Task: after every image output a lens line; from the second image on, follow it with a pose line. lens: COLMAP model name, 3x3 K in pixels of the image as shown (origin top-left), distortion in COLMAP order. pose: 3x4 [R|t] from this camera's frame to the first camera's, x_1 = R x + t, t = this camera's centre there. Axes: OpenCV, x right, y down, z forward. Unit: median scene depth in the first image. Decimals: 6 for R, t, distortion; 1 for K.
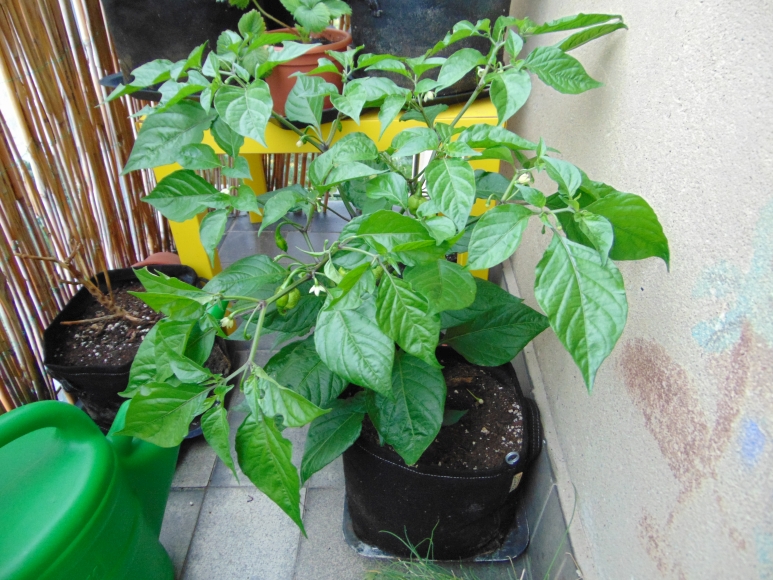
lens RADIAL K [[572.2, 0, 386.5], [0, 572.2, 290.0], [0, 0, 1]] dist [-0.075961, 0.076754]
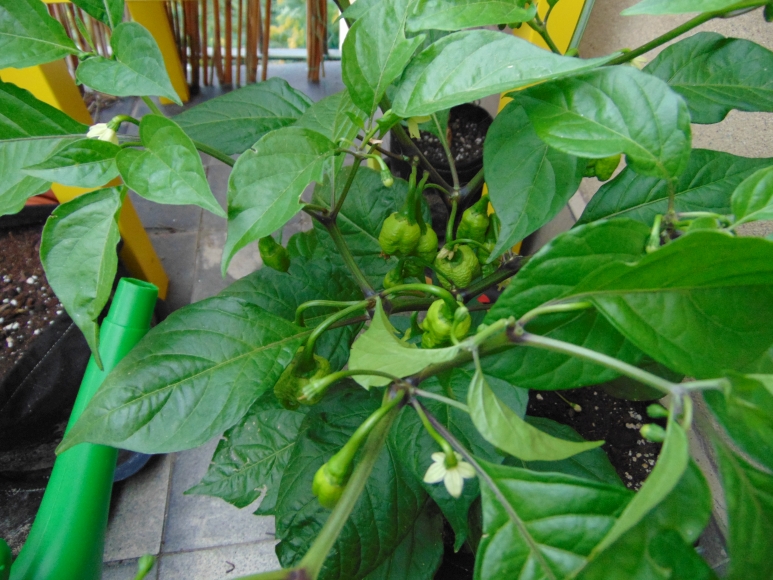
lens RADIAL K [[572.2, 0, 386.5], [0, 572.2, 290.0], [0, 0, 1]] dist [-0.075961, 0.076754]
pose [[0.989983, -0.083344, 0.113963, -0.159177], [0.051845, 0.965383, 0.255633, -0.157511], [-0.131324, -0.247164, 0.960033, 0.624242]]
